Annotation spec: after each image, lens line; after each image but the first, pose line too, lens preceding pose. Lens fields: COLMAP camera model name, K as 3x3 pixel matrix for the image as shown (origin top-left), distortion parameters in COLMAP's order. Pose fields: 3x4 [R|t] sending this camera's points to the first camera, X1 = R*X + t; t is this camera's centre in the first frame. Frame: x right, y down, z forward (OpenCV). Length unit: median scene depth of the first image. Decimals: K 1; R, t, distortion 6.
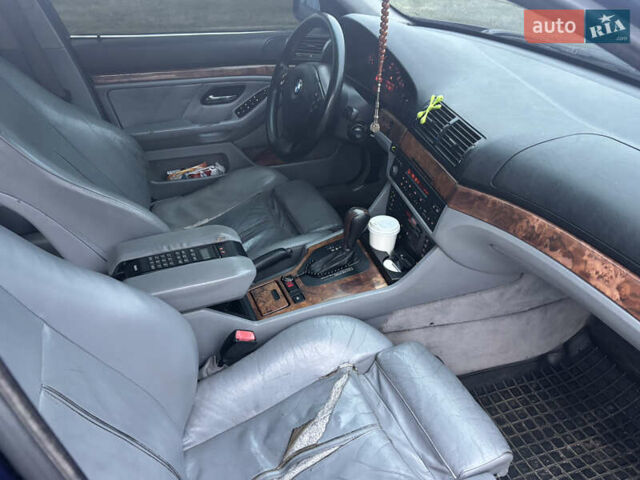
lens RADIAL K [[519.1, 0, 306.1], [0, 519.1, 240.3], [0, 0, 1]] dist [0.009667, -0.003945]
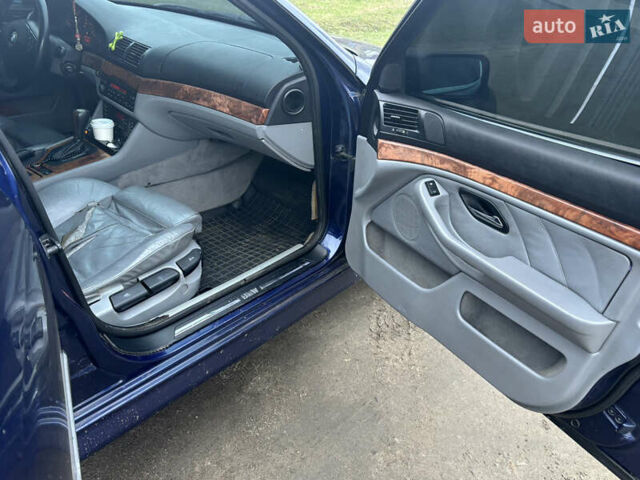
lens RADIAL K [[519.1, 0, 306.1], [0, 519.1, 240.3], [0, 0, 1]] dist [0.009667, -0.003945]
pose [[0.869614, -0.190237, 0.455612, -0.083318], [0.213257, 0.976996, 0.000899, 0.436936], [-0.445302, 0.096380, 0.890178, -0.547950]]
